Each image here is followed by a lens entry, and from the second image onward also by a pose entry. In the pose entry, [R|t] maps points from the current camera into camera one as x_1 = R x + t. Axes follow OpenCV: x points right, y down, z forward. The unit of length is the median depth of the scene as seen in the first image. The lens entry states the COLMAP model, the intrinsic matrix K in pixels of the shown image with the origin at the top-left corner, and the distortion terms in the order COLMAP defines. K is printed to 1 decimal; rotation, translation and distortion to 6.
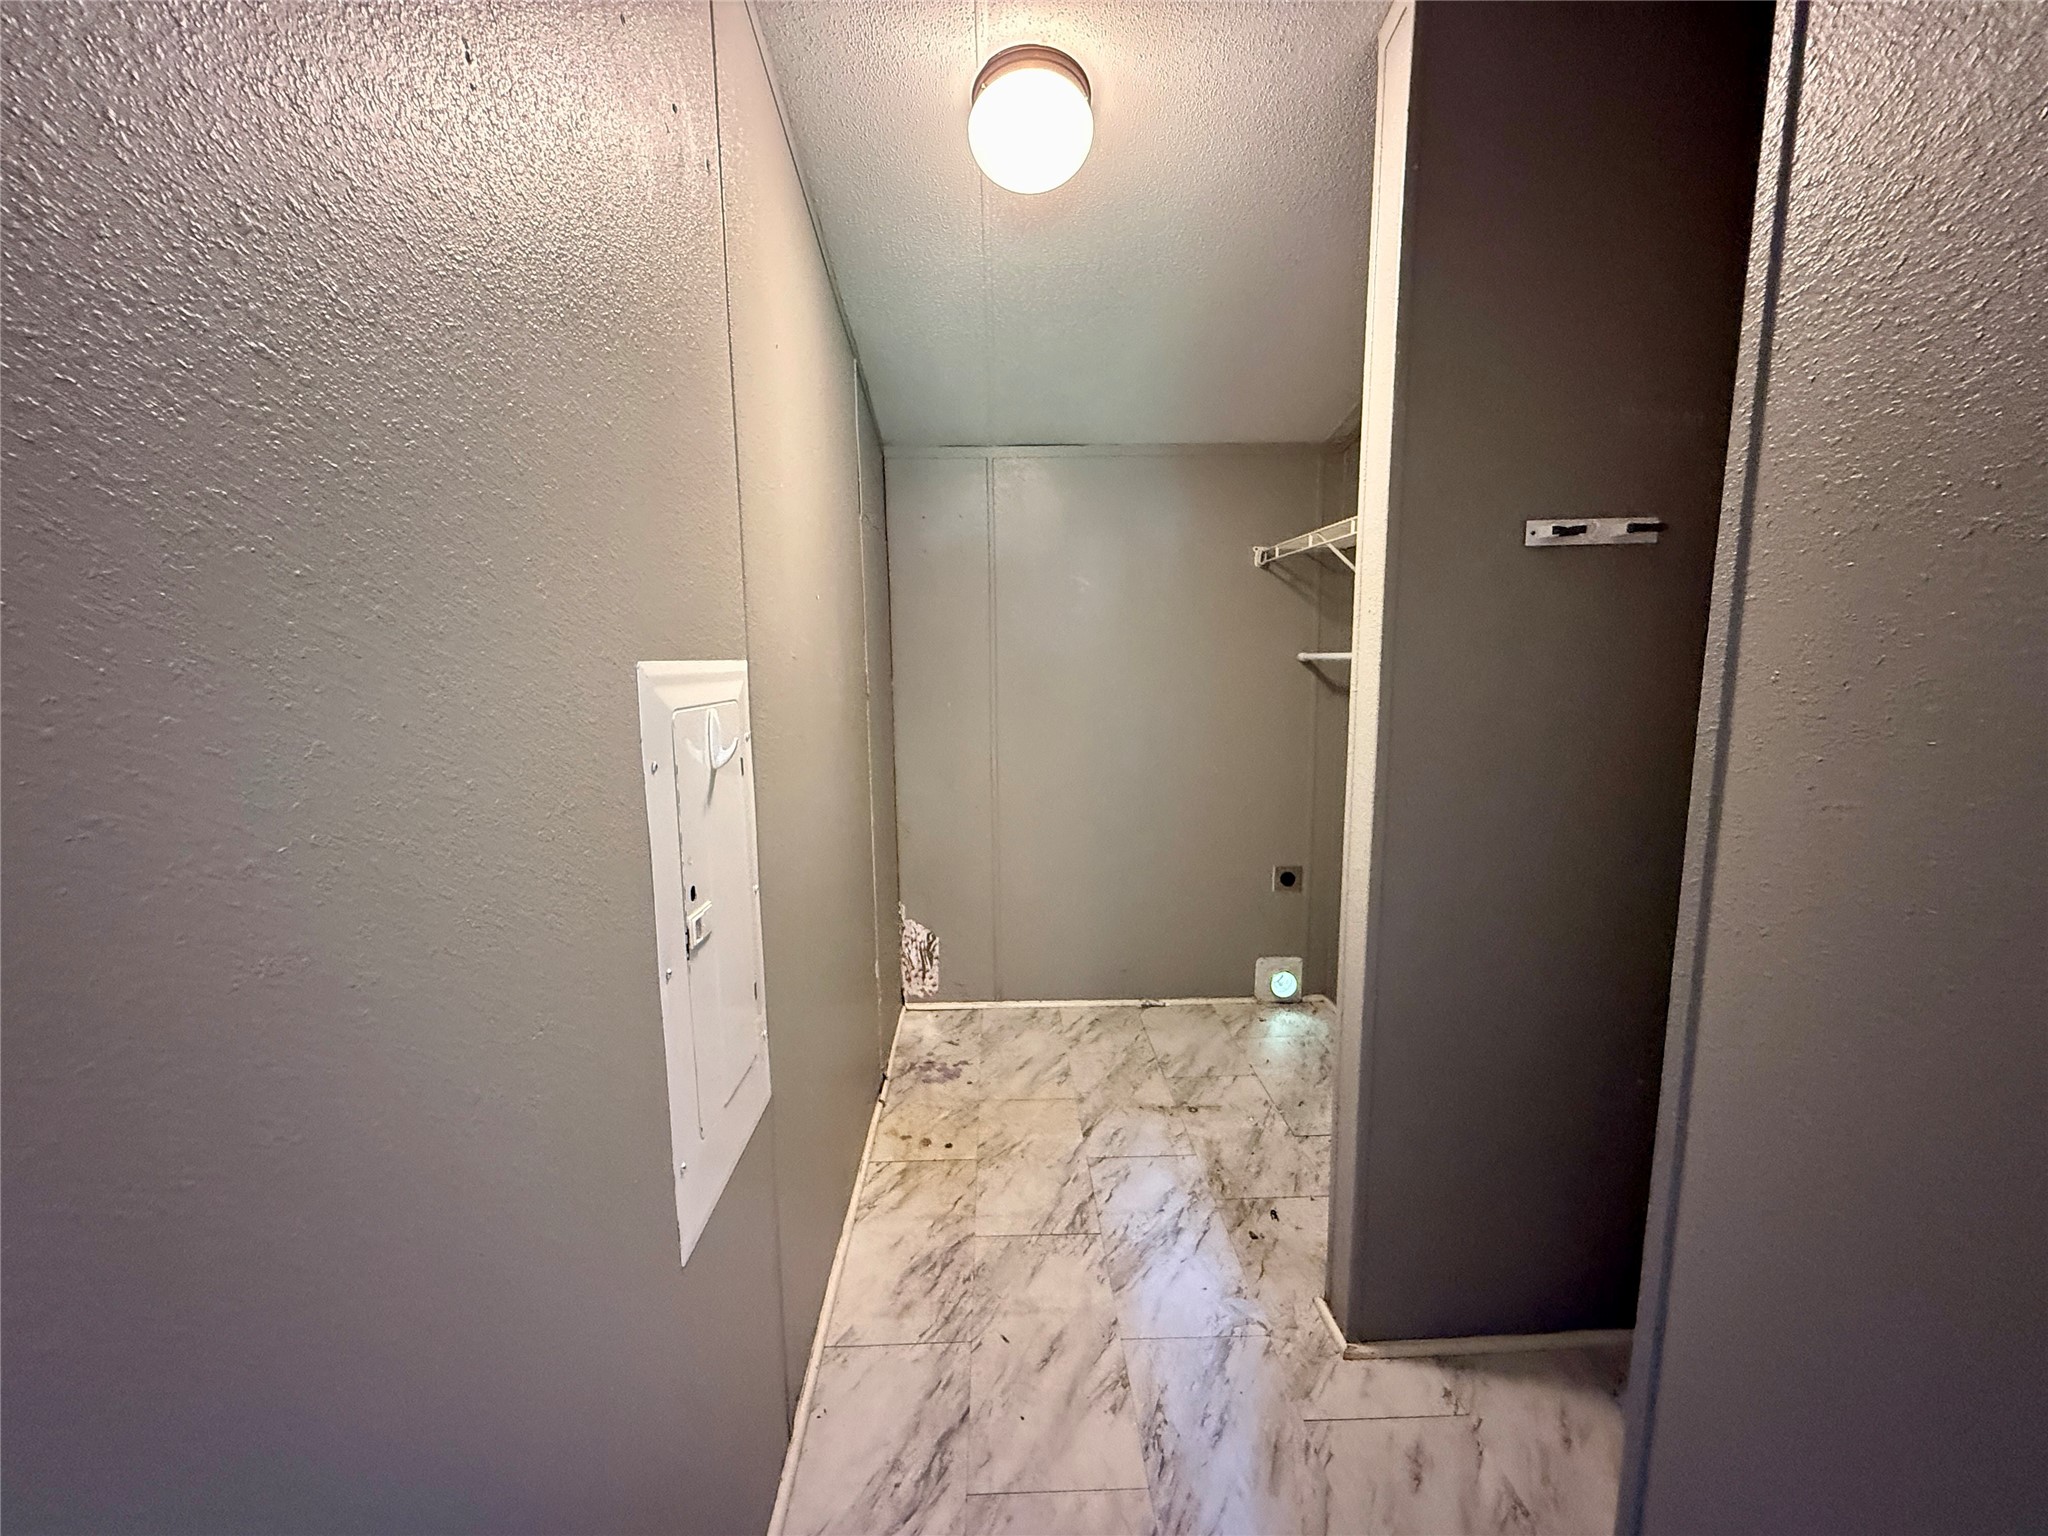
lens RADIAL K [[817.9, 0, 1021.5], [0, 817.9, 768.7], [0, 0, 1]] dist [-0.001850, 0.000503]
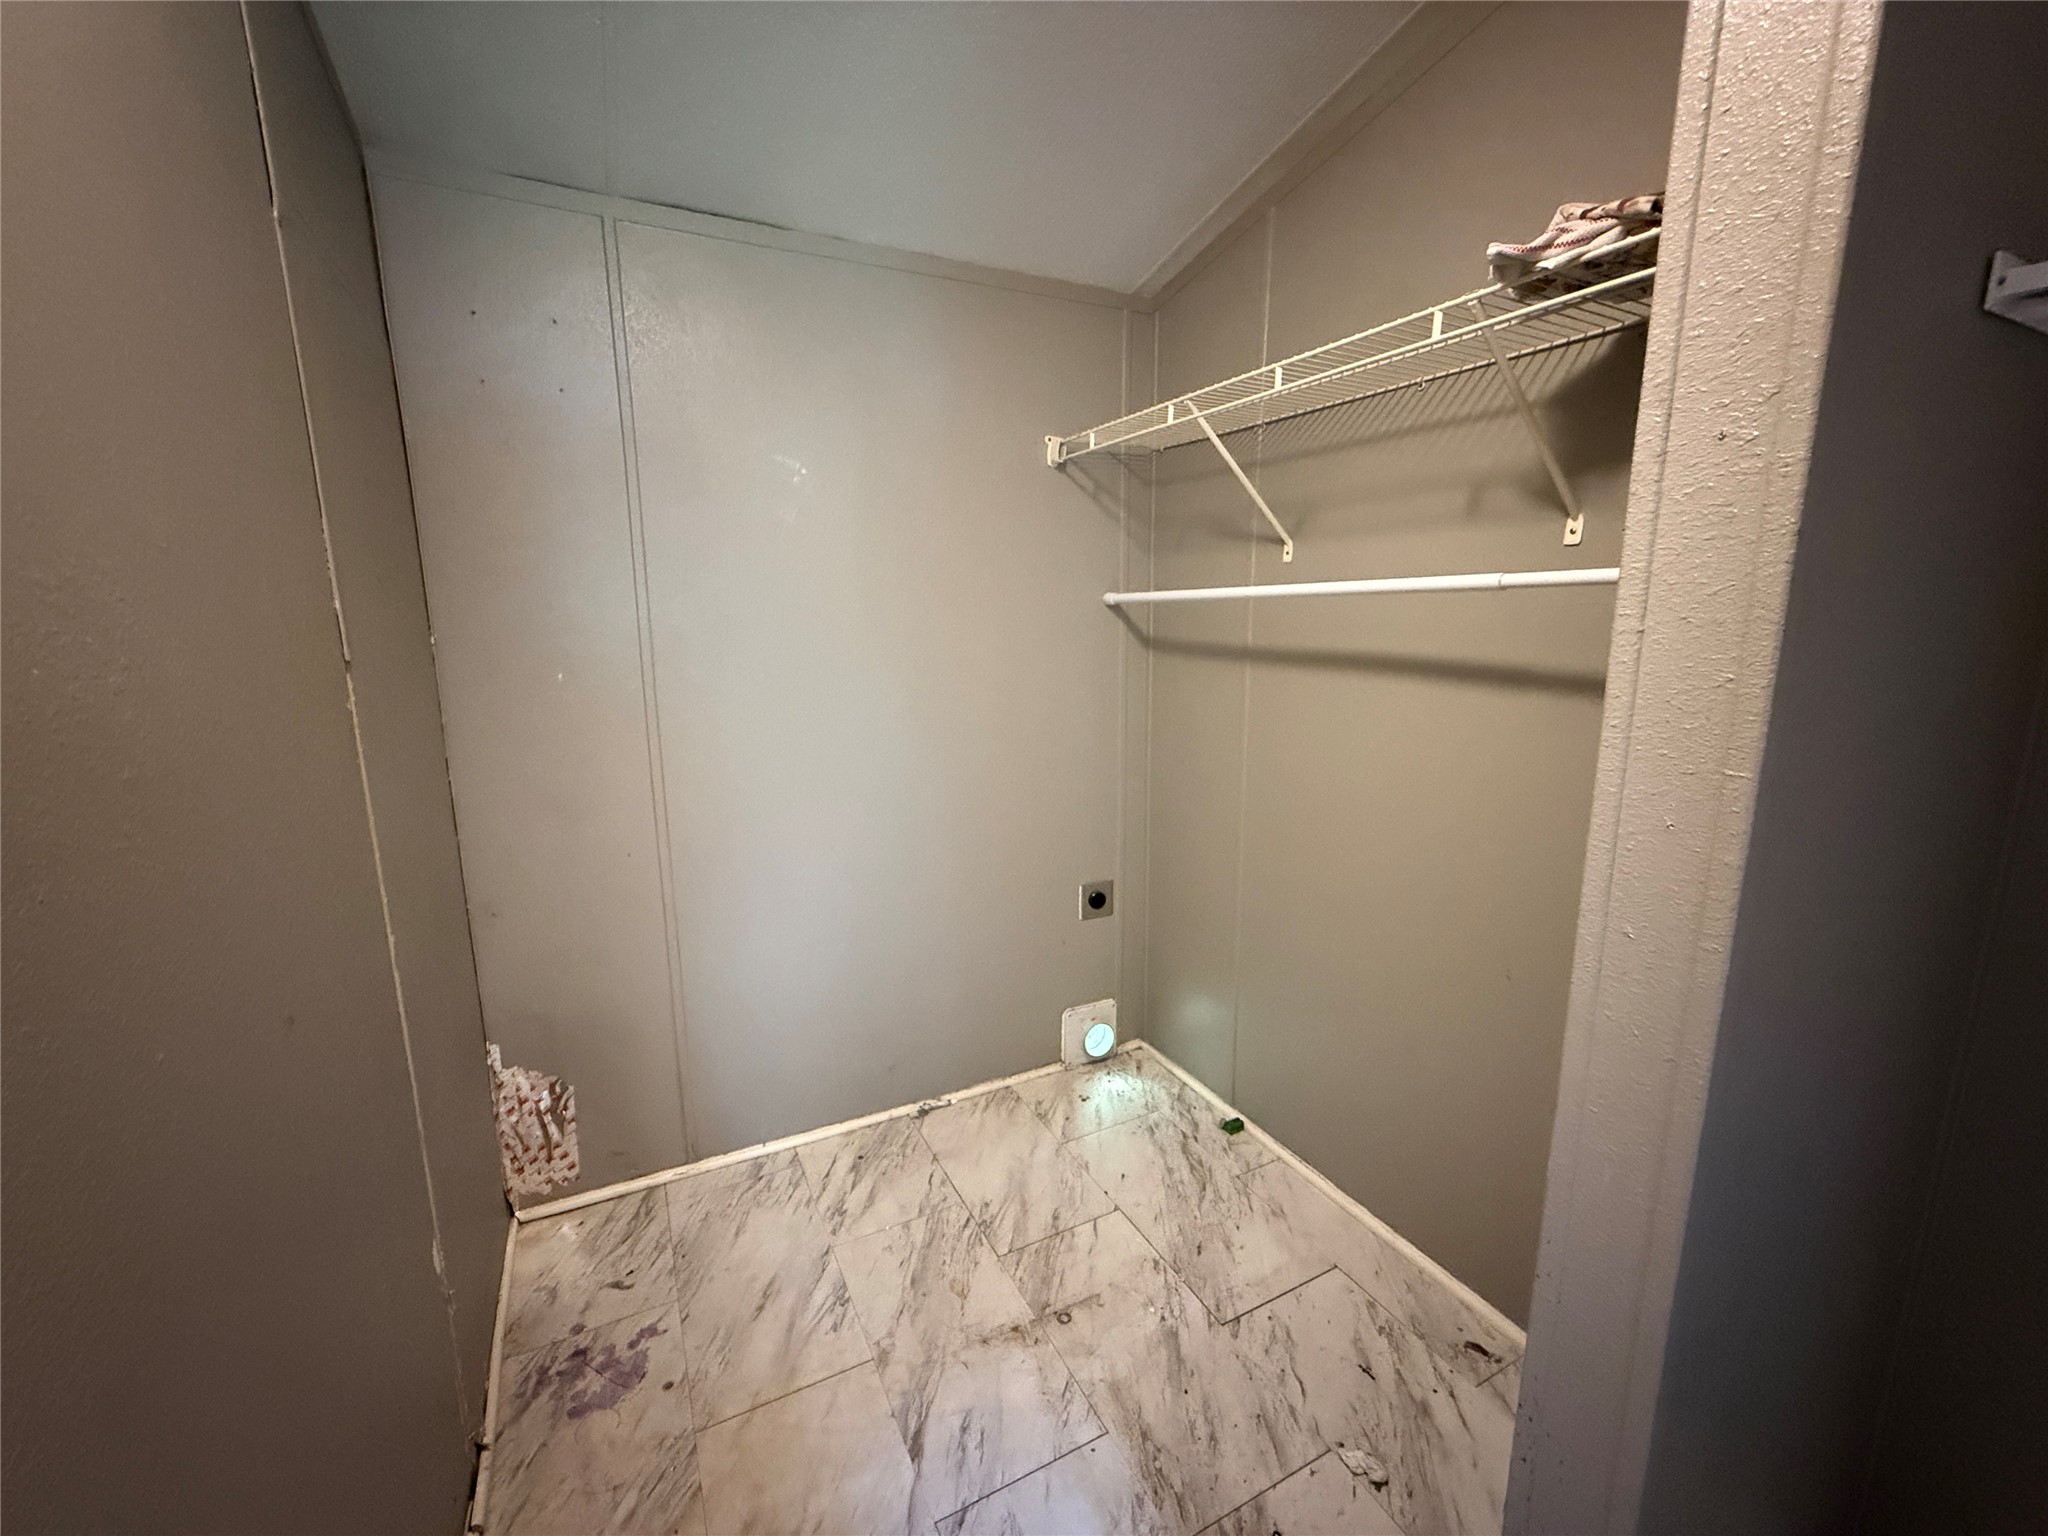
lens RADIAL K [[817.9, 0, 1019.4], [0, 817.9, 771.3], [0, 0, 1]] dist [-0.001850, 0.000503]
pose [[0.906664, -0.073138, 0.415465, -0.041156], [0.052798, 0.996786, 0.060251, -0.032150], [-0.418536, -0.032692, 0.907612, 0.372297]]
